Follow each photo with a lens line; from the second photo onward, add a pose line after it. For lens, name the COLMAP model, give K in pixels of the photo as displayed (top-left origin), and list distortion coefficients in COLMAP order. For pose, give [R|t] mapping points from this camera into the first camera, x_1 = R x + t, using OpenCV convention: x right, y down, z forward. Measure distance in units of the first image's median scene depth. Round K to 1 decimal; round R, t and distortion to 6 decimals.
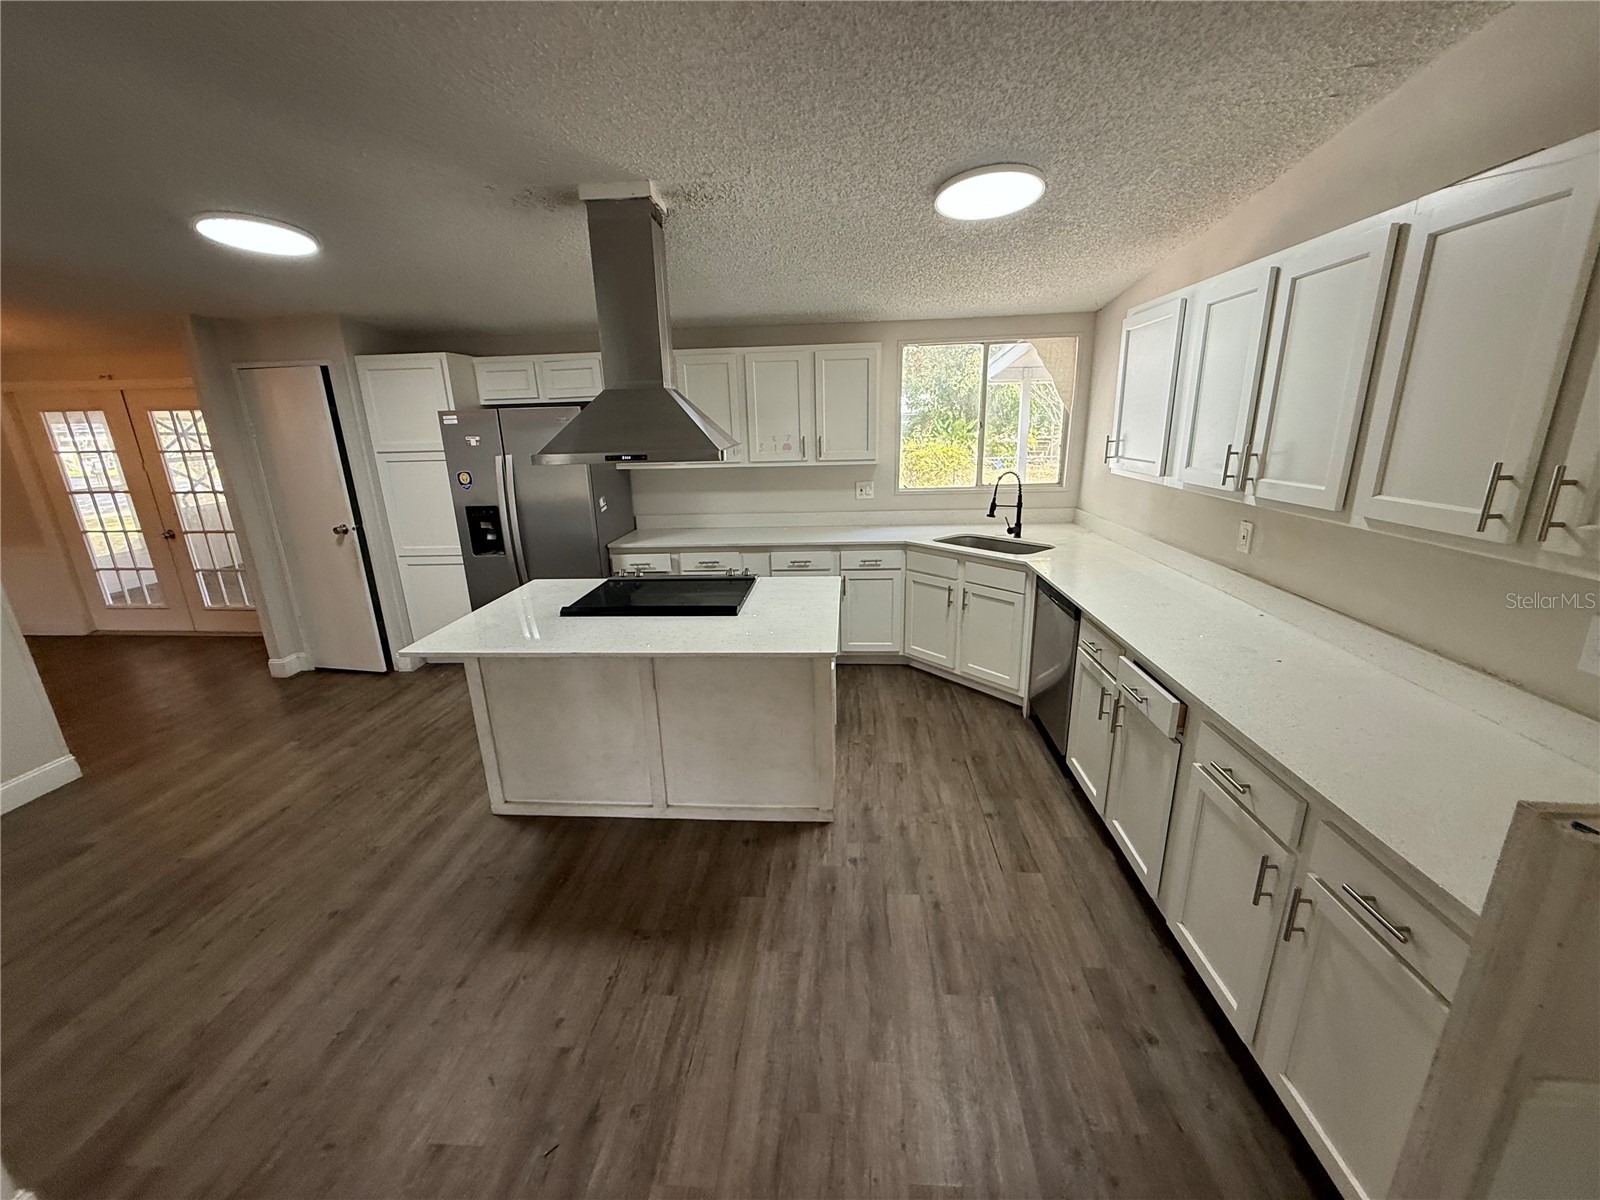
lens RADIAL K [[635.3, 0, 799.3], [0, 635.3, 605.1], [0, 0, 1]] dist [-0.003459, -0.000261]
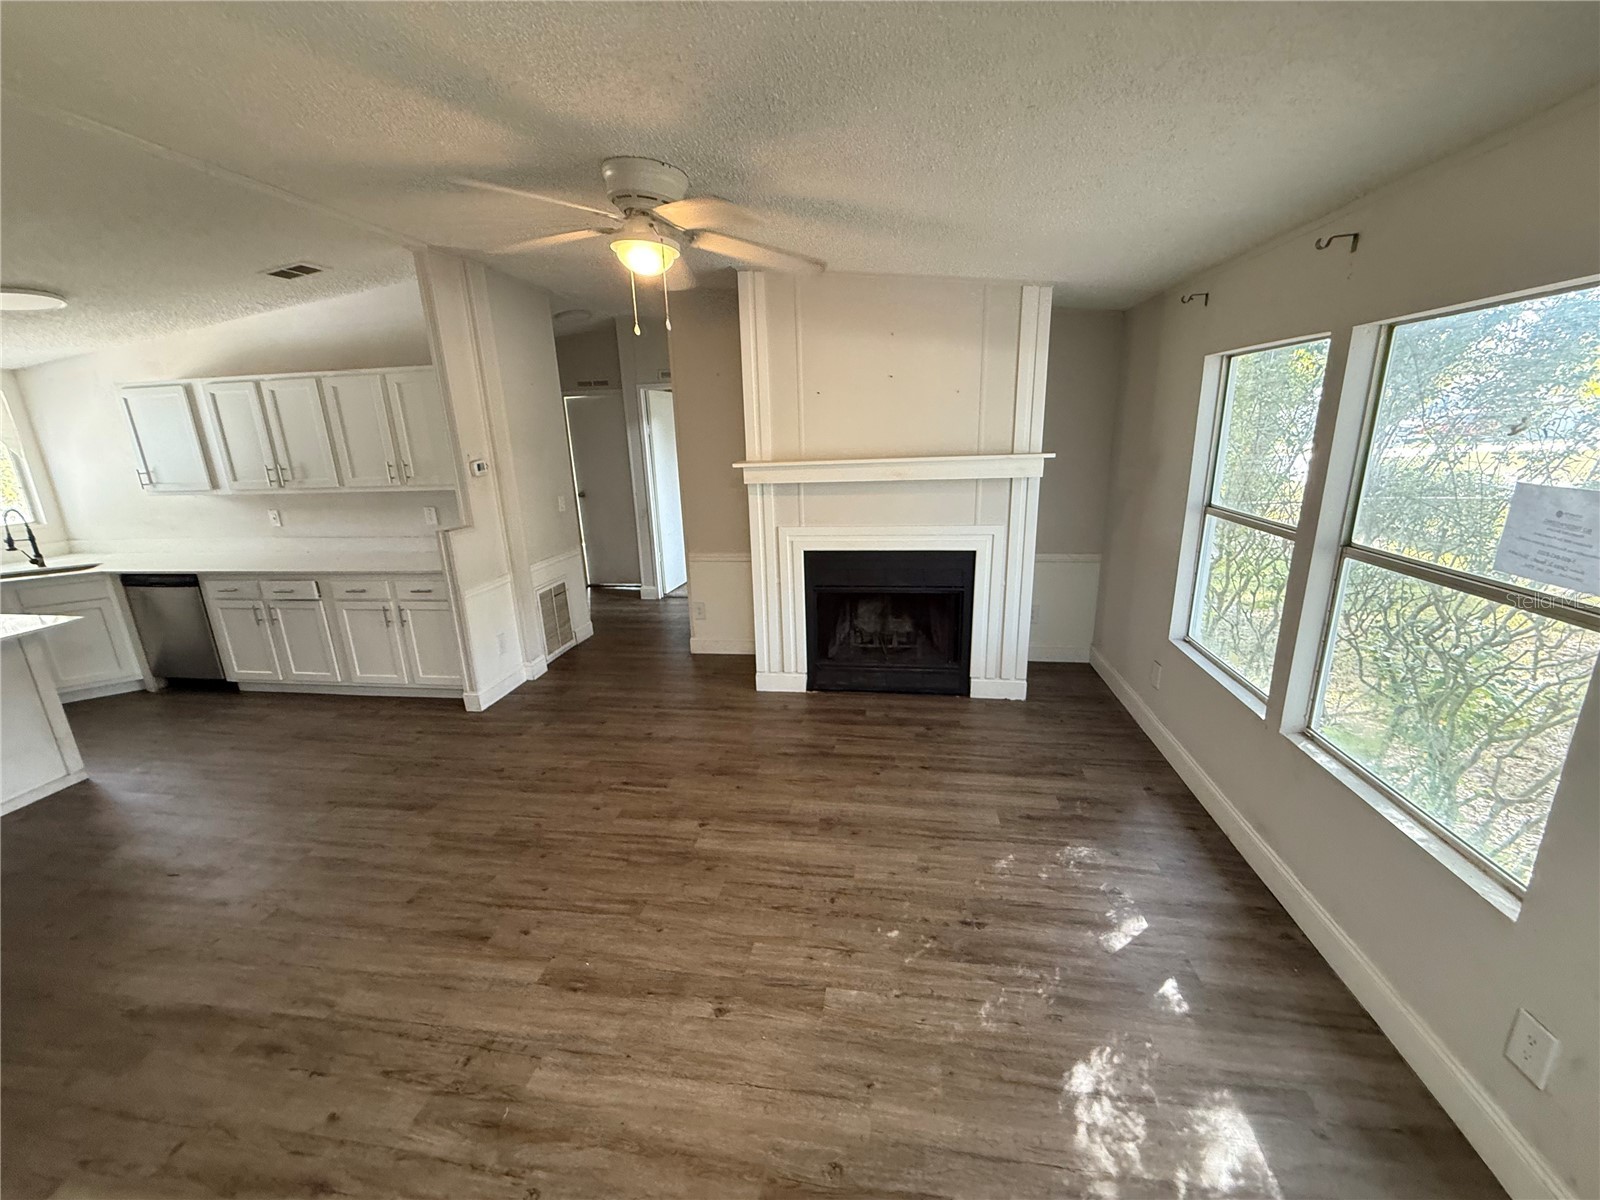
lens RADIAL K [[635.3, 0, 787.9], [0, 635.3, 604.9], [0, 0, 1]] dist [-0.003459, -0.000261]
pose [[0.068193, -0.241691, 0.967954, -0.965668], [0.315839, 0.925542, 0.208850, 0.201141], [-0.946359, 0.291476, 0.139451, -0.544935]]
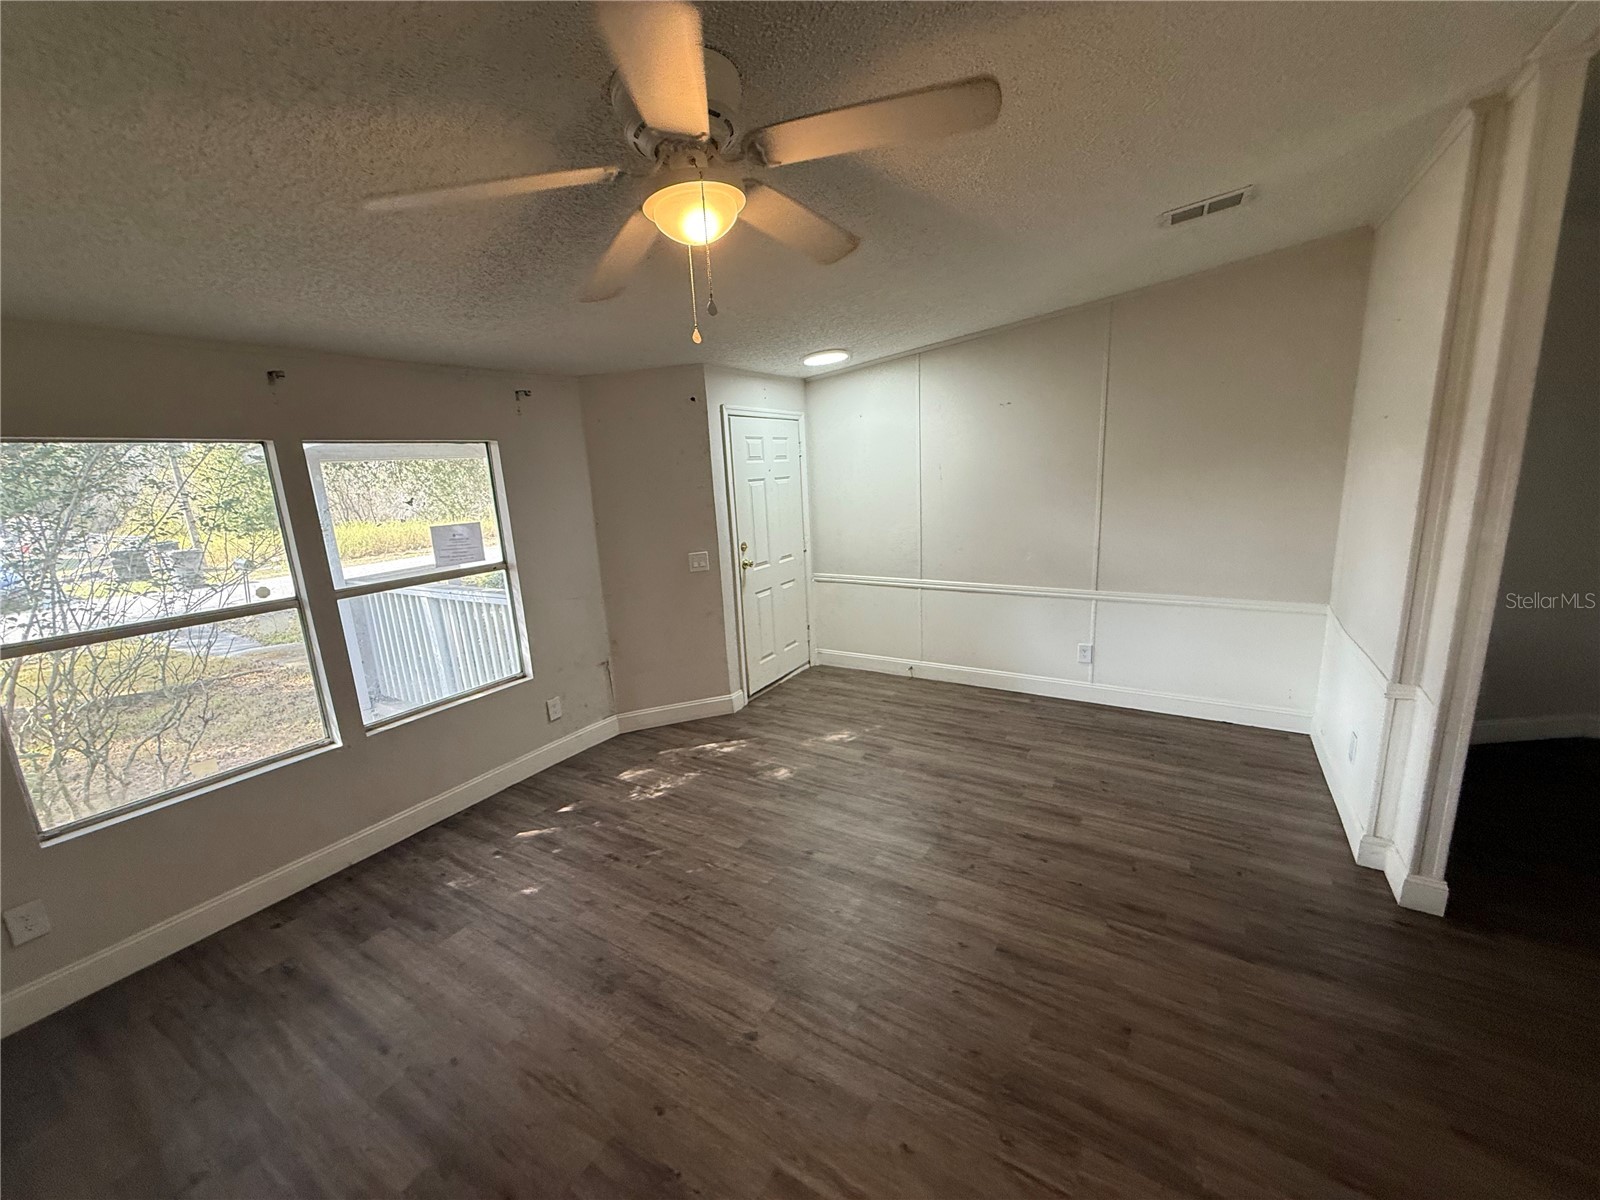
lens RADIAL K [[635.3, 0, 797.0], [0, 635.3, 596.8], [0, 0, 1]] dist [-0.003459, -0.000261]
pose [[-0.442676, 0.237857, -0.864559, 0.384927], [-0.193017, 0.916296, 0.350921, -0.011245], [0.875661, 0.322219, -0.359712, -0.034286]]
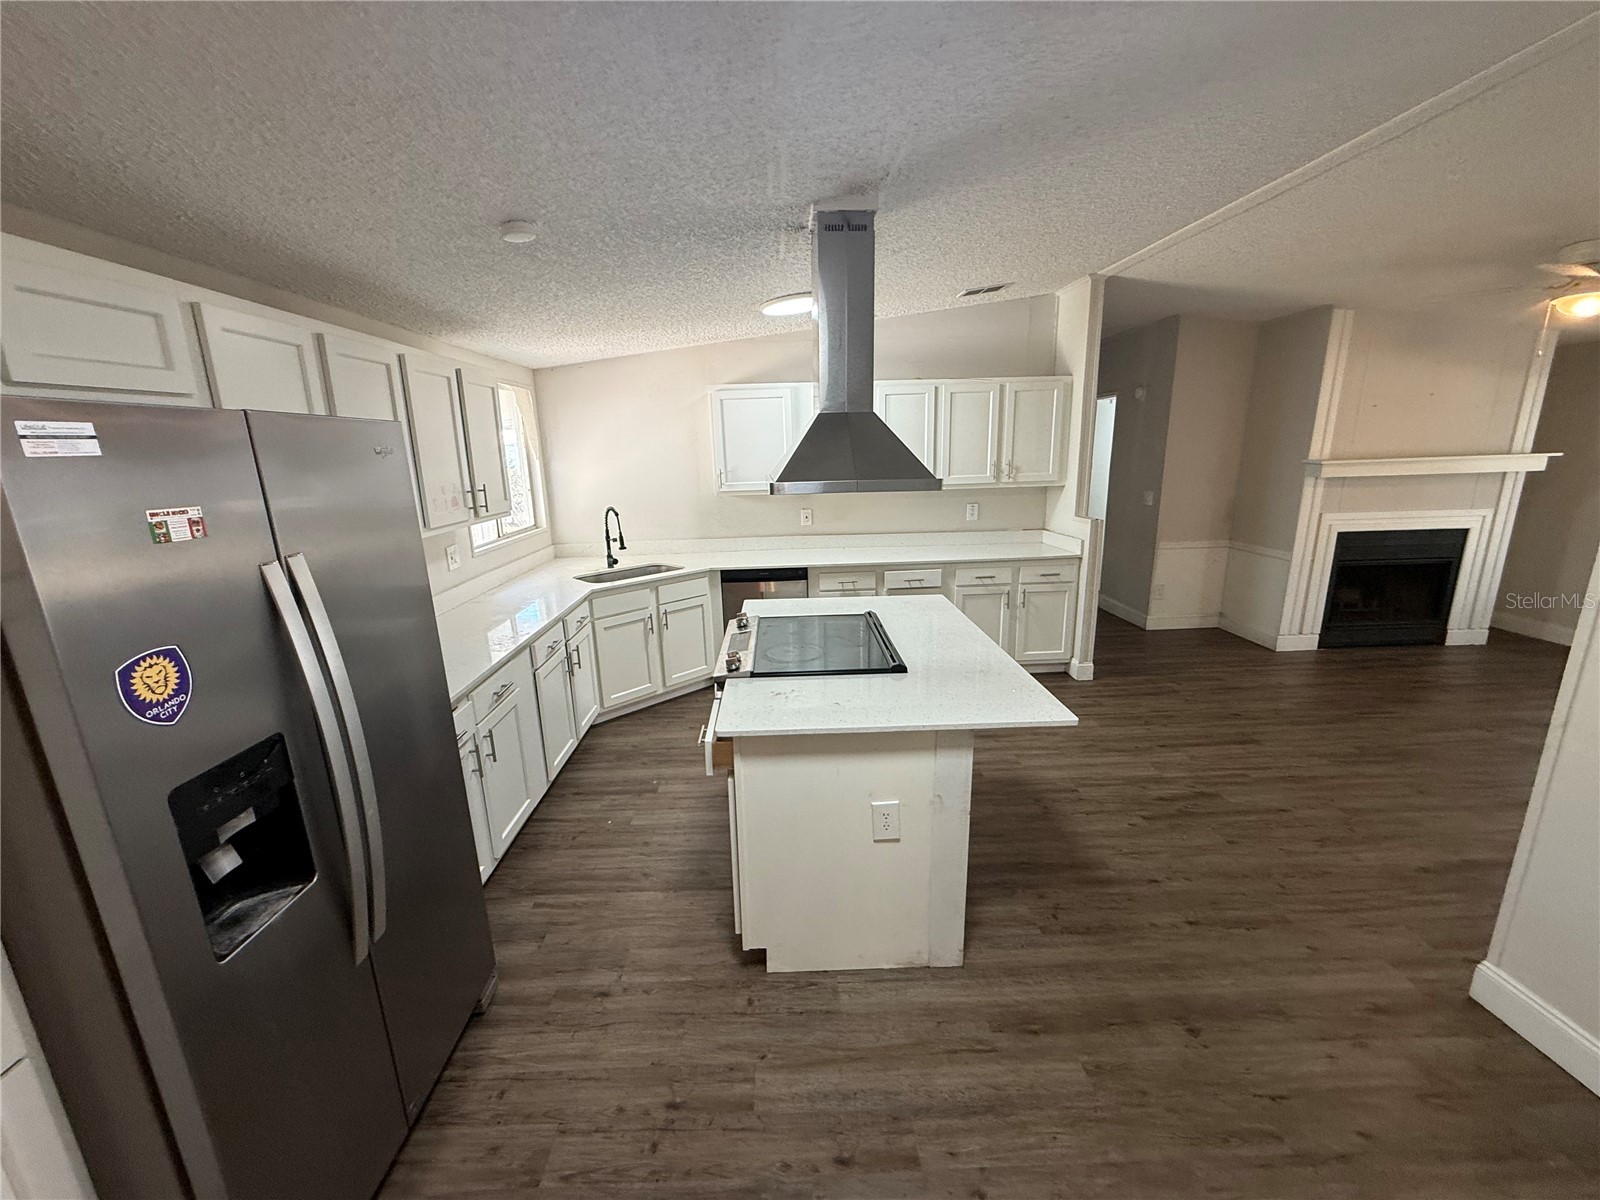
lens RADIAL K [[635.3, 0, 799.5], [0, 635.3, 604.5], [0, 0, 1]] dist [-0.003459, -0.000261]
pose [[-0.107379, -0.210614, 0.971654, -1.142917], [0.314685, 0.919859, 0.234163, -0.299864], [-0.943103, 0.330909, -0.032496, 1.118978]]
